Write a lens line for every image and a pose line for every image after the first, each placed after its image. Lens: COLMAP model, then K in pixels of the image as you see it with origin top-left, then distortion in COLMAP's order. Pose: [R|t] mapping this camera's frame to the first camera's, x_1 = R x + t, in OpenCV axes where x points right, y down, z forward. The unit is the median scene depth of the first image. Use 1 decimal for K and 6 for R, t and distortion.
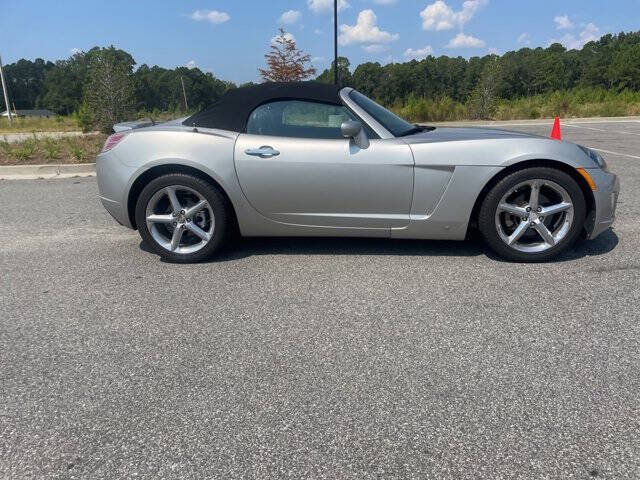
lens RADIAL K [[488.2, 0, 320.0], [0, 488.2, 240.0], [0, 0, 1]] dist [0.085889, -0.107596]
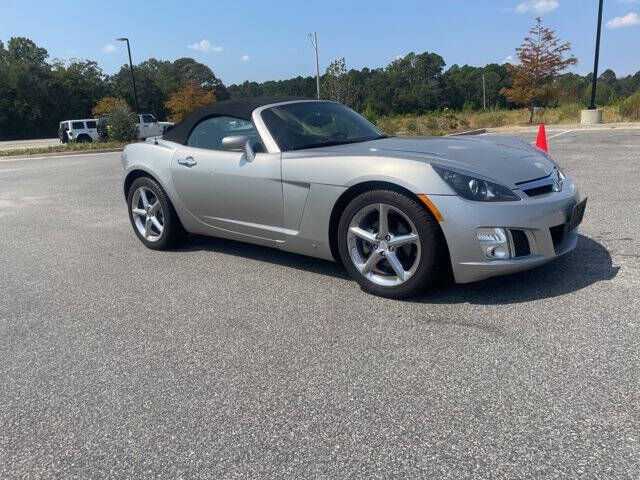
lens RADIAL K [[488.2, 0, 320.0], [0, 488.2, 240.0], [0, 0, 1]] dist [0.085889, -0.107596]
pose [[0.822708, 0.116660, -0.556364, 0.790957], [-0.114389, 0.992670, 0.038997, -0.075035], [0.556836, 0.031558, 0.830023, 0.204601]]
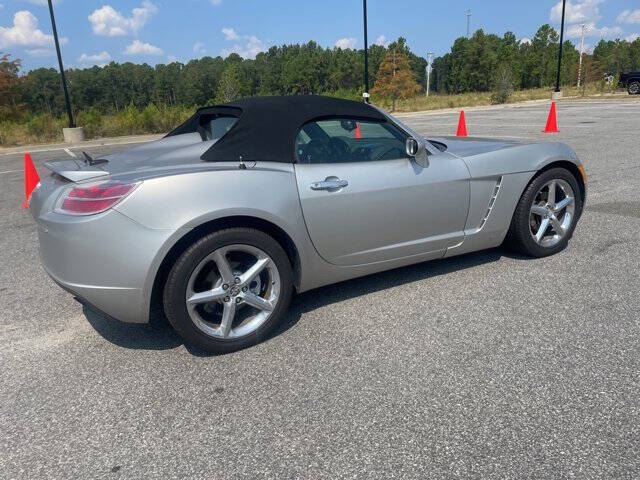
lens RADIAL K [[485.8, 0, 328.0], [0, 485.8, 241.3], [0, 0, 1]] dist [0.089290, -0.105312]
pose [[0.830557, -0.181023, 0.526694, -0.539418], [0.184560, 0.981726, 0.046379, -0.122639], [-0.525465, 0.058686, 0.848789, 0.324635]]
